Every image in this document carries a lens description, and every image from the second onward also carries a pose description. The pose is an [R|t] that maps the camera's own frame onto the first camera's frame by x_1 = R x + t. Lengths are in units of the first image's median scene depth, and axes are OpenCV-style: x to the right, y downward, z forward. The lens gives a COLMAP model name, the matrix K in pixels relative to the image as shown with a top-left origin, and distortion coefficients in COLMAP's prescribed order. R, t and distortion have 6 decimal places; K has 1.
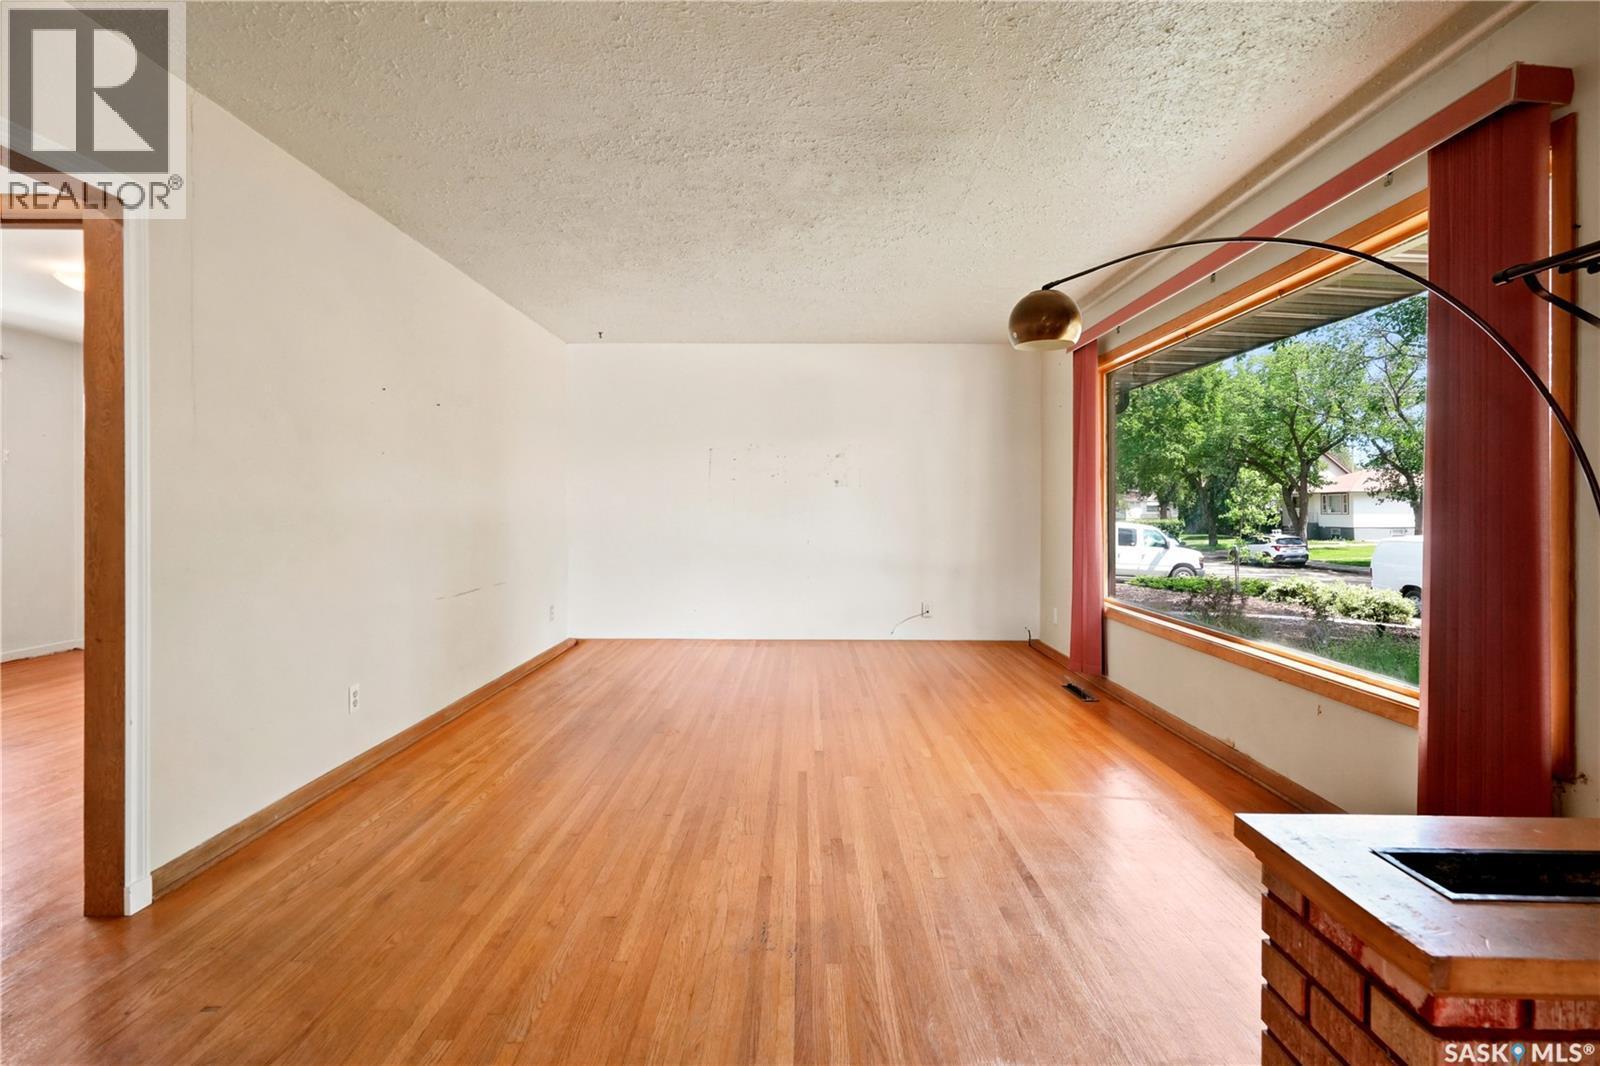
lens RADIAL K [[736.8, 0, 796.0], [0, 736.8, 517.8], [0, 0, 1]] dist [-0.002961, 0.000099]
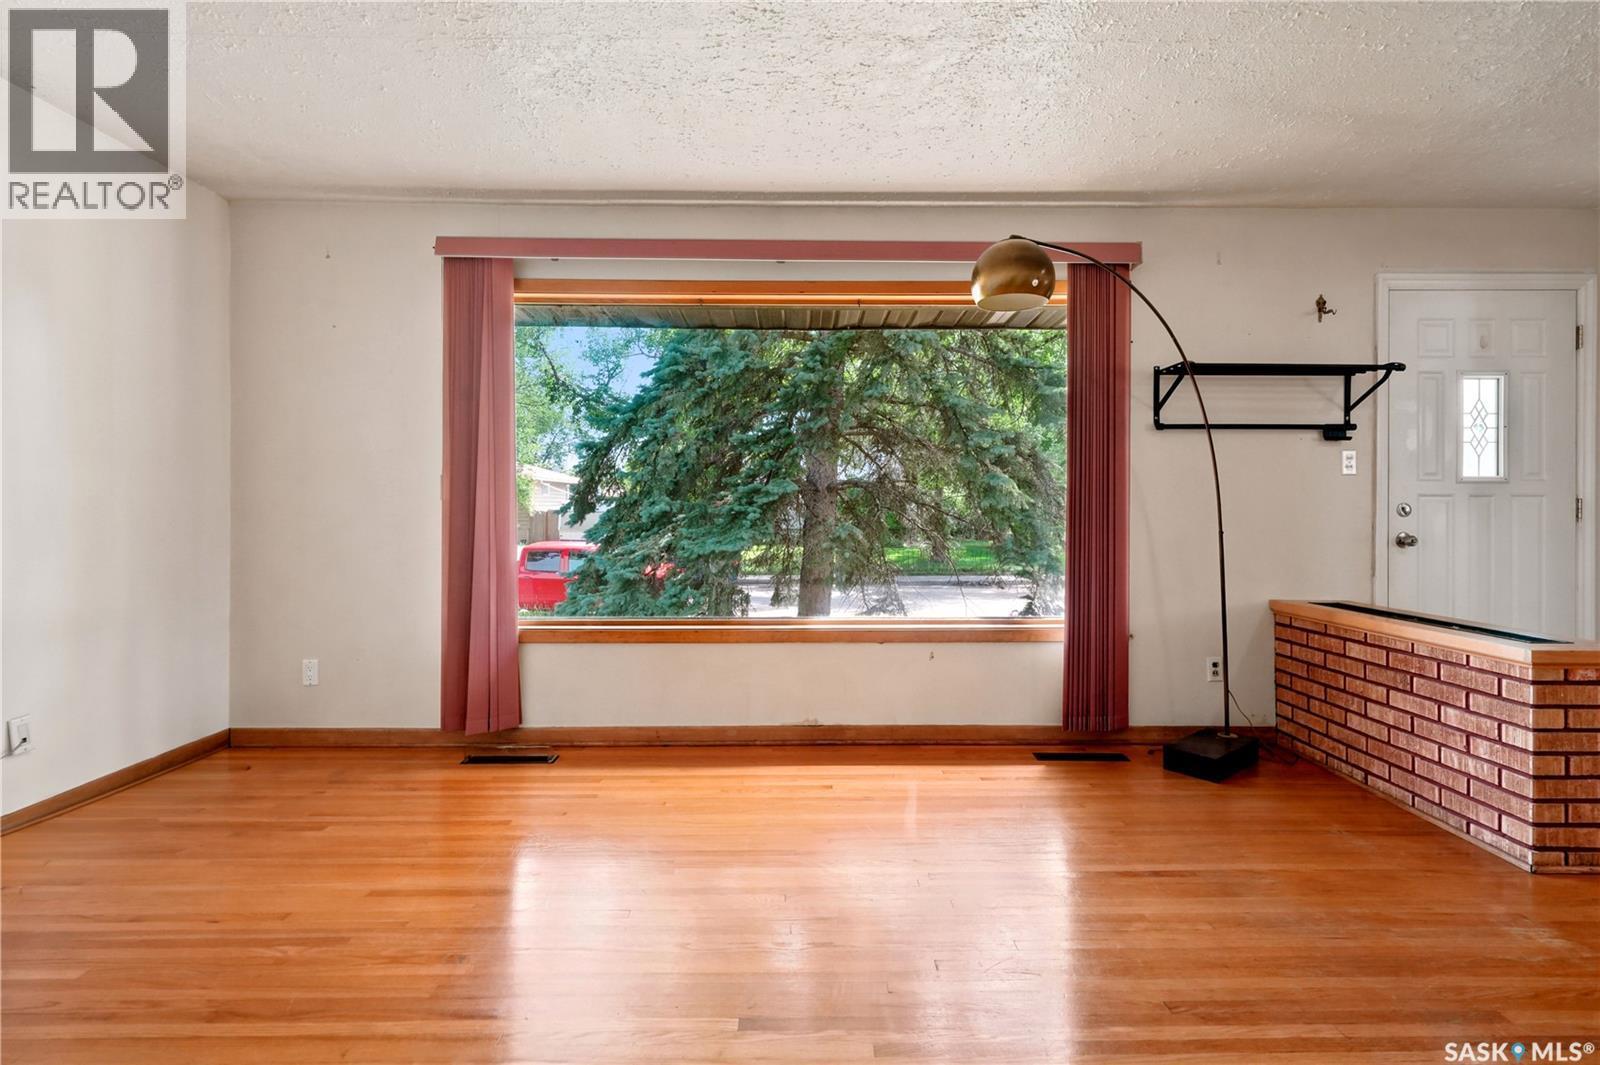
lens RADIAL K [[746.9, 0, 779.6], [0, 746.9, 512.0], [0, 0, 1]] dist [-0.000277, 0.000679]
pose [[-0.026357, -0.008736, 0.999614, -0.428269], [0.014142, 0.999858, 0.009111, 0.002545], [-0.999553, 0.014377, -0.026230, 1.013375]]
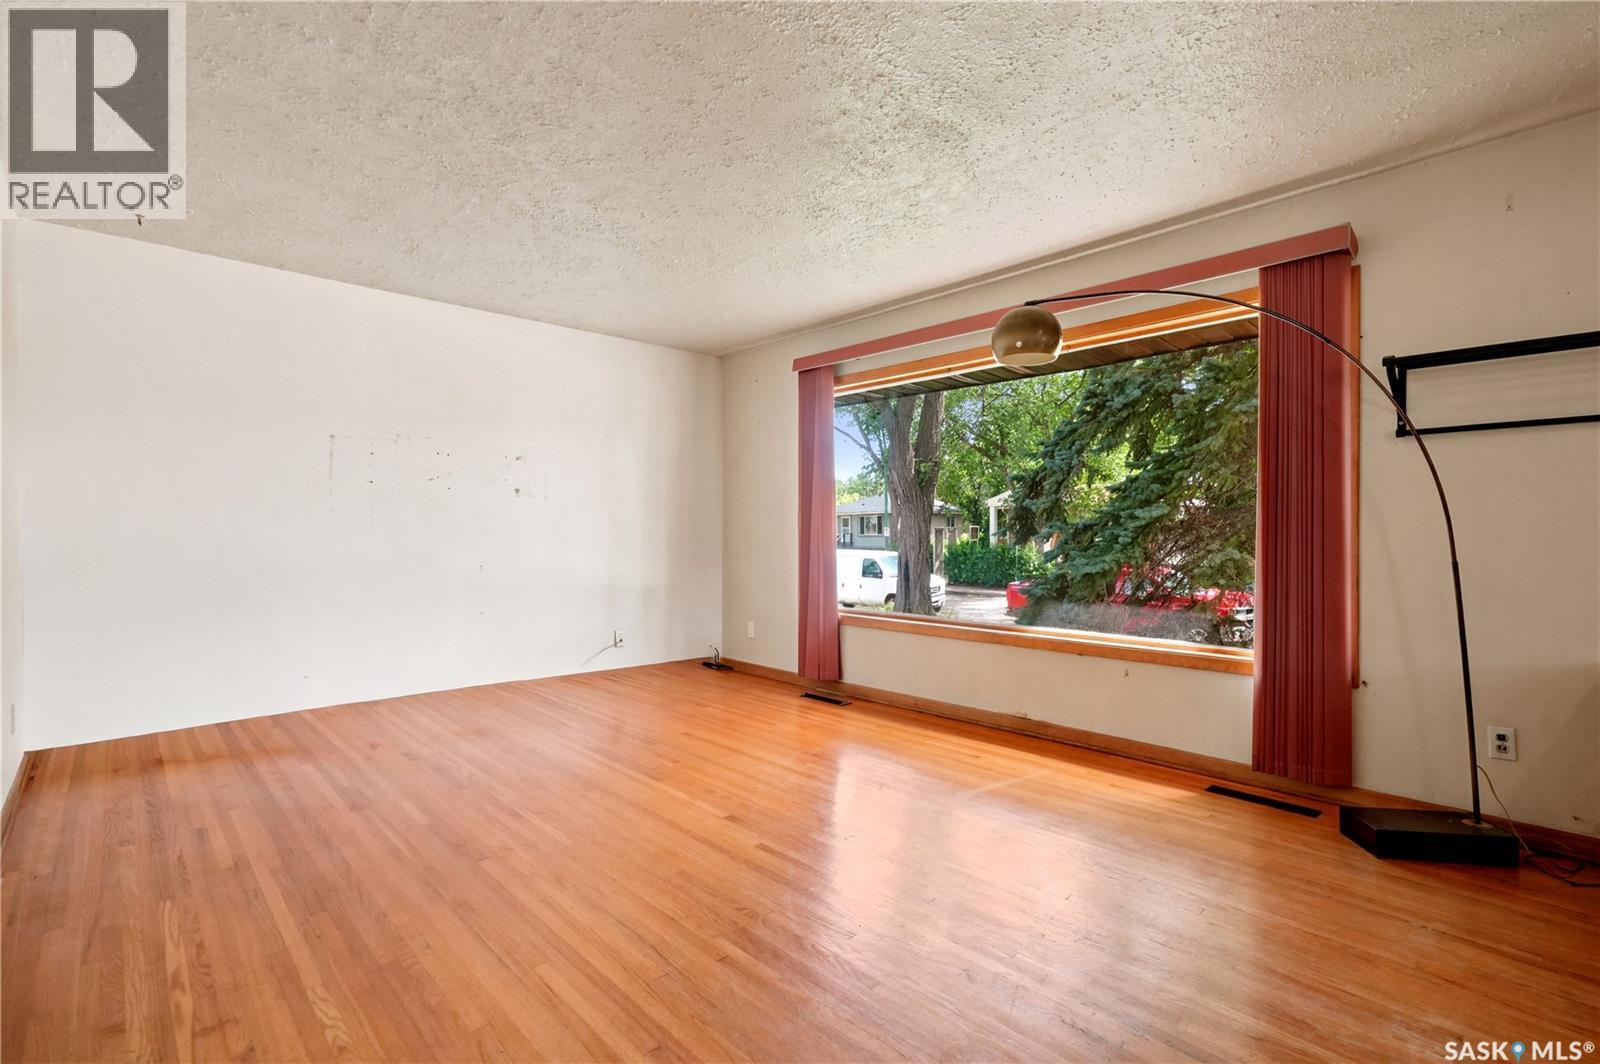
lens RADIAL K [[732.5, 0, 800.3], [0, 732.5, 546.4], [0, 0, 1]] dist [0.001638, 0.000699]
pose [[0.716558, -0.018288, 0.697288, -0.480234], [0.013636, 0.999832, 0.012210, 0.009694], [-0.697394, 0.000759, 0.716687, 0.371383]]
